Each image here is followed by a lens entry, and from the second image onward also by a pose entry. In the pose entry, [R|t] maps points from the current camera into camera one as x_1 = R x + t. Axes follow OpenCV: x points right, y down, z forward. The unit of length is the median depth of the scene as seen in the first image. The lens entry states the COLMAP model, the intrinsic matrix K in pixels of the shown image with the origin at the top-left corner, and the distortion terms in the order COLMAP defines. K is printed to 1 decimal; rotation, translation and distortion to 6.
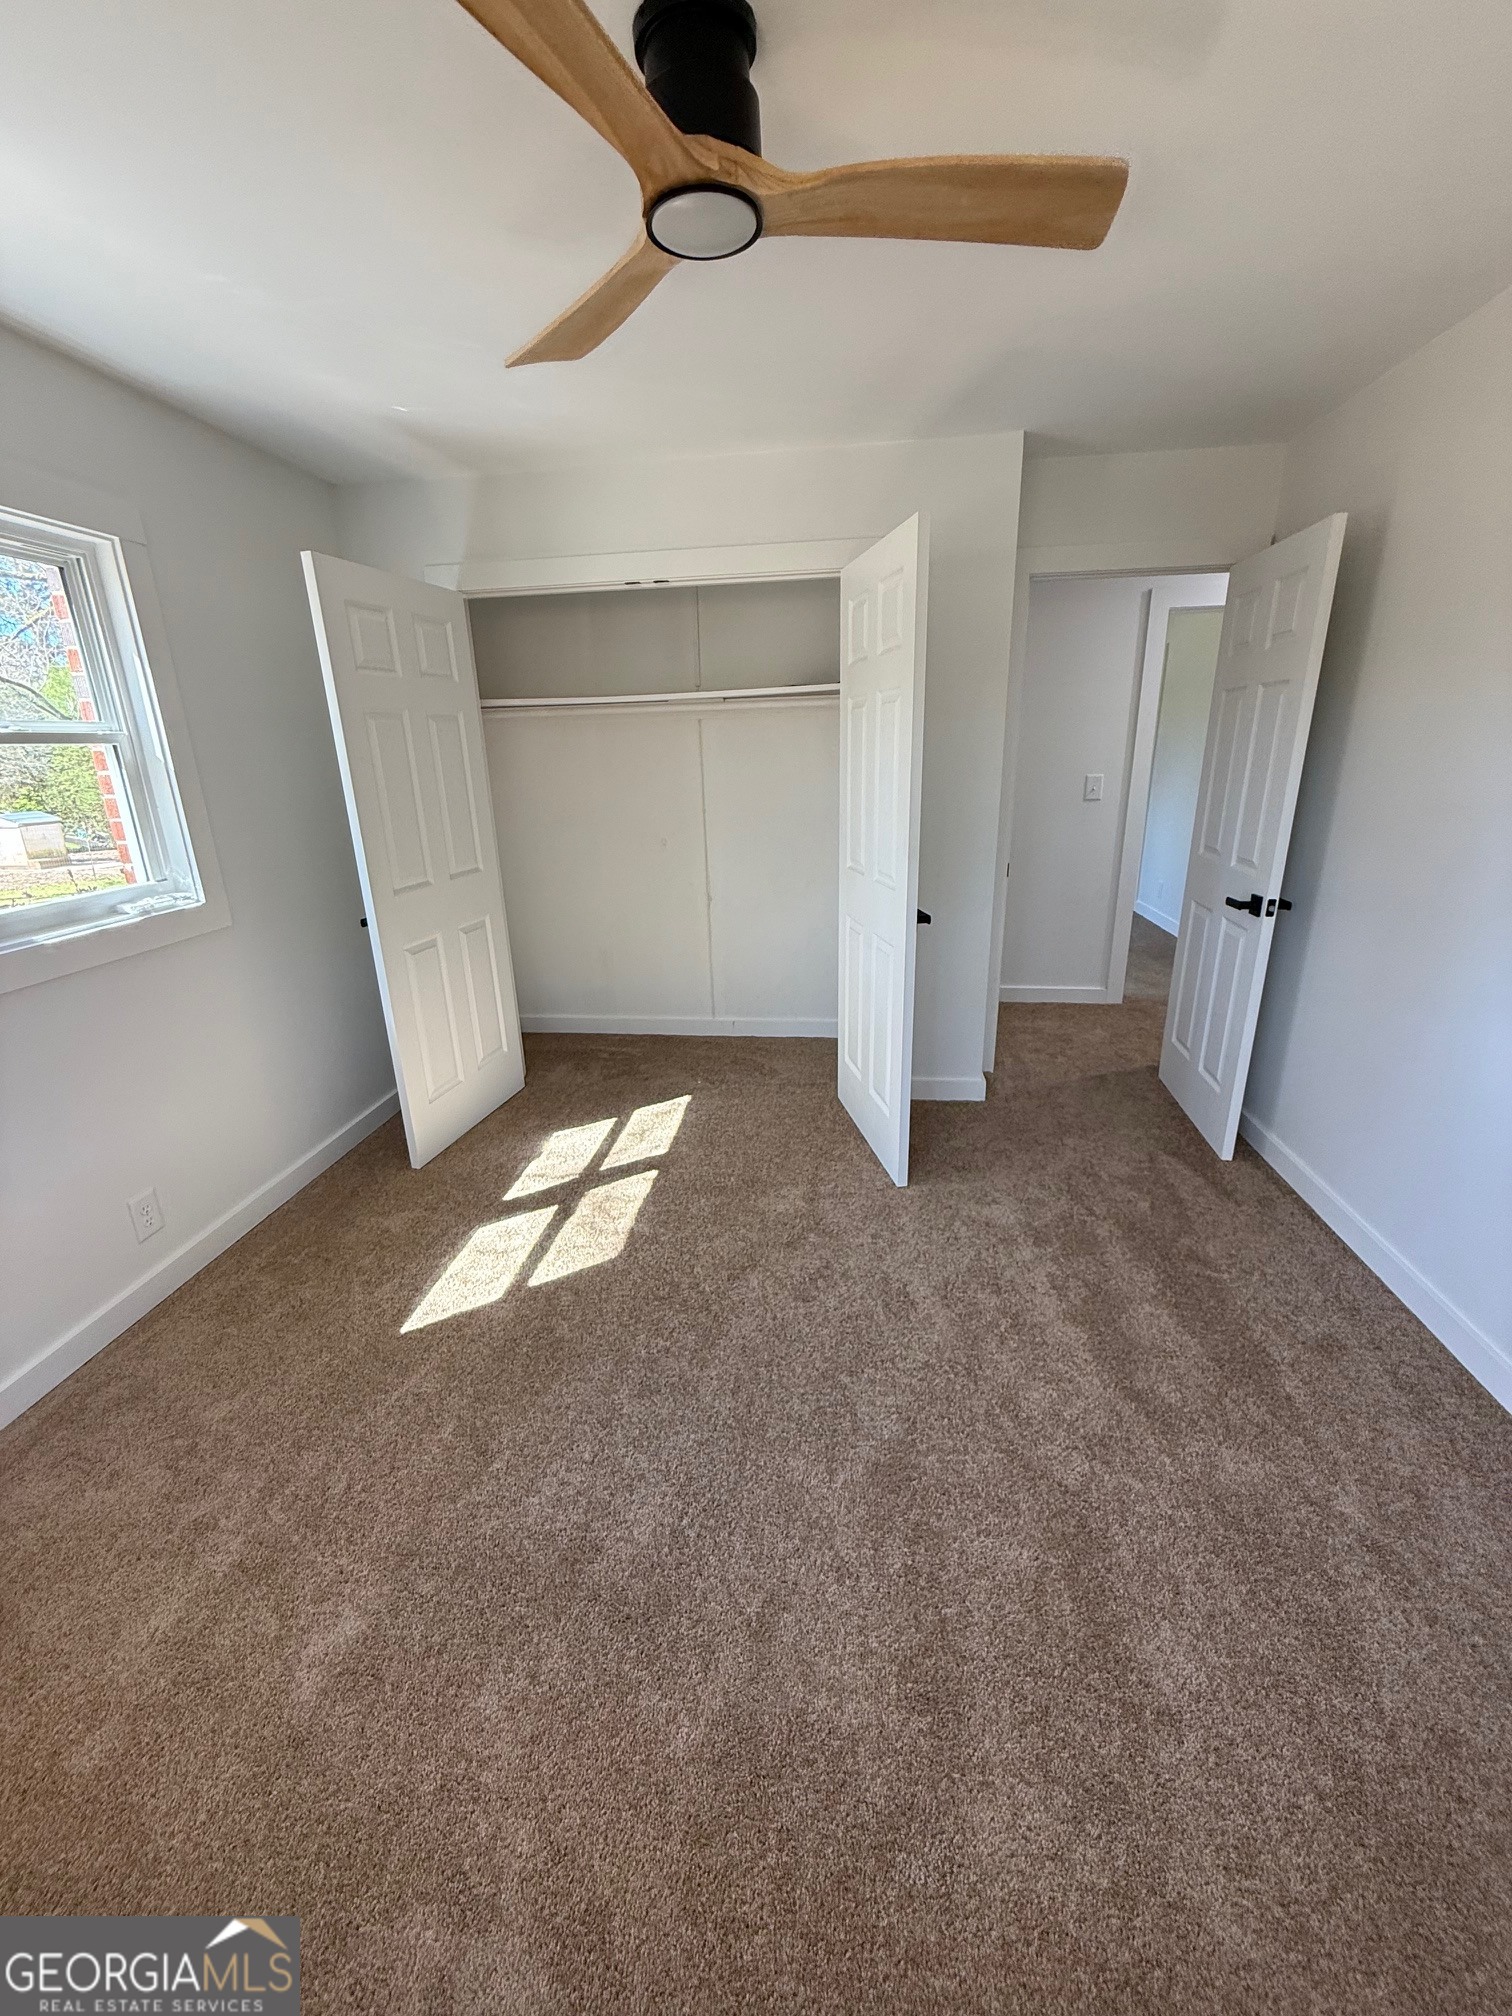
lens RADIAL K [[826.2, 0, 756.2], [0, 826.2, 1015.5], [0, 0, 1]] dist [-0.000076, -0.000145]
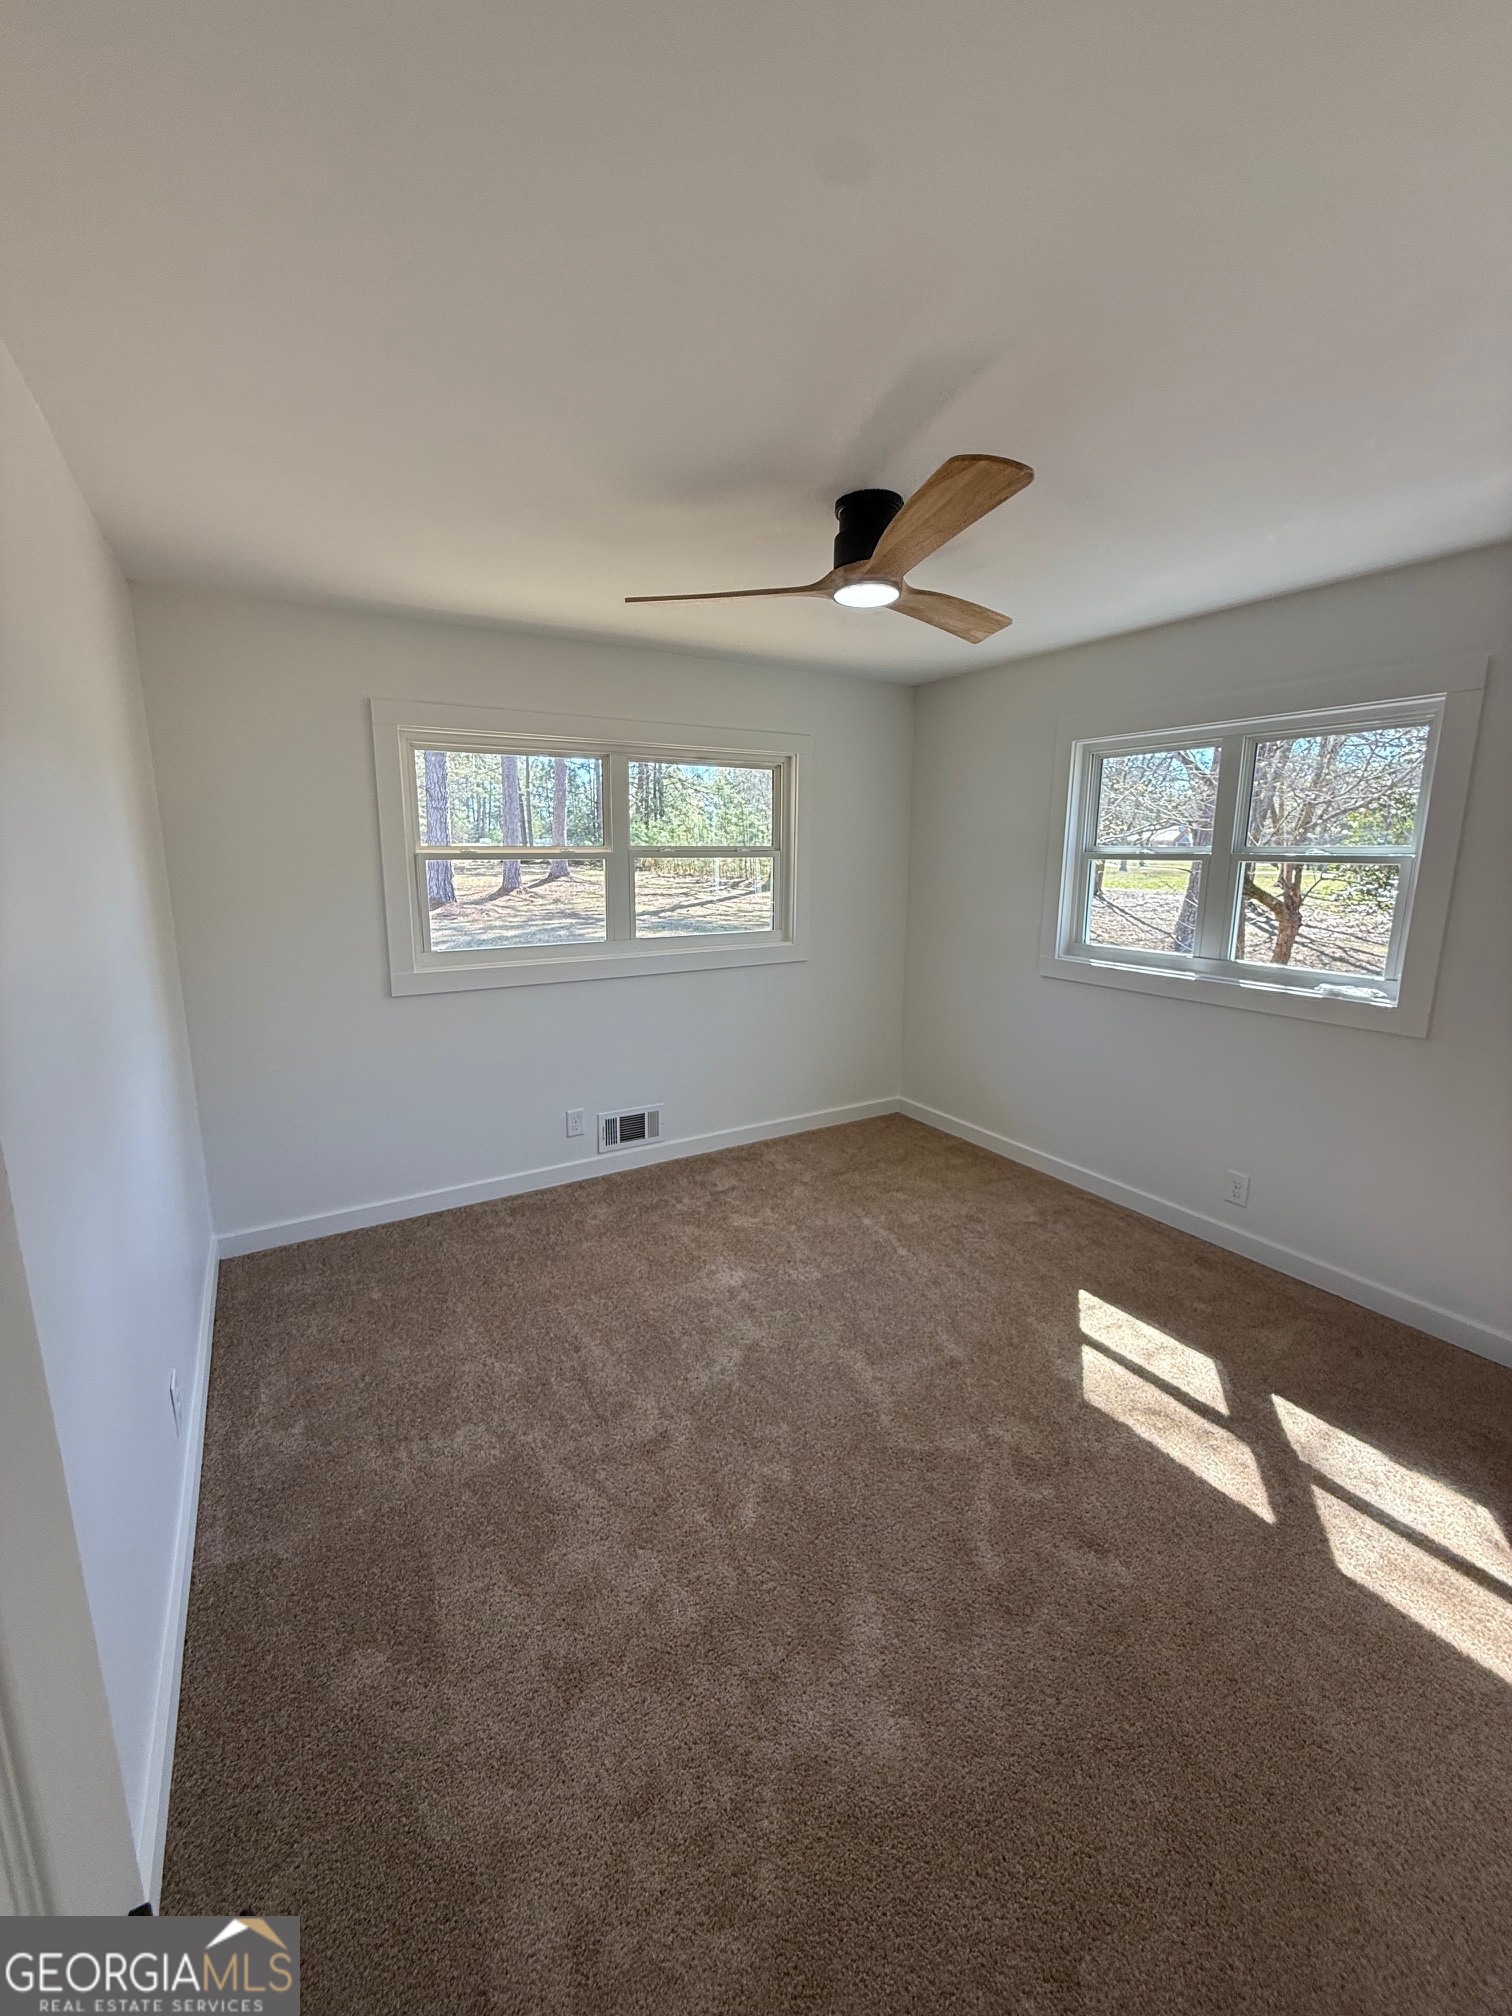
lens RADIAL K [[826.2, 0, 763.5], [0, 826.2, 1005.3], [0, 0, 1]] dist [-0.000076, -0.000145]
pose [[-0.786300, 0.145514, -0.600465, 0.589276], [-0.171558, 0.882231, 0.438448, -0.437132], [0.593549, 0.447766, -0.668734, 1.119969]]
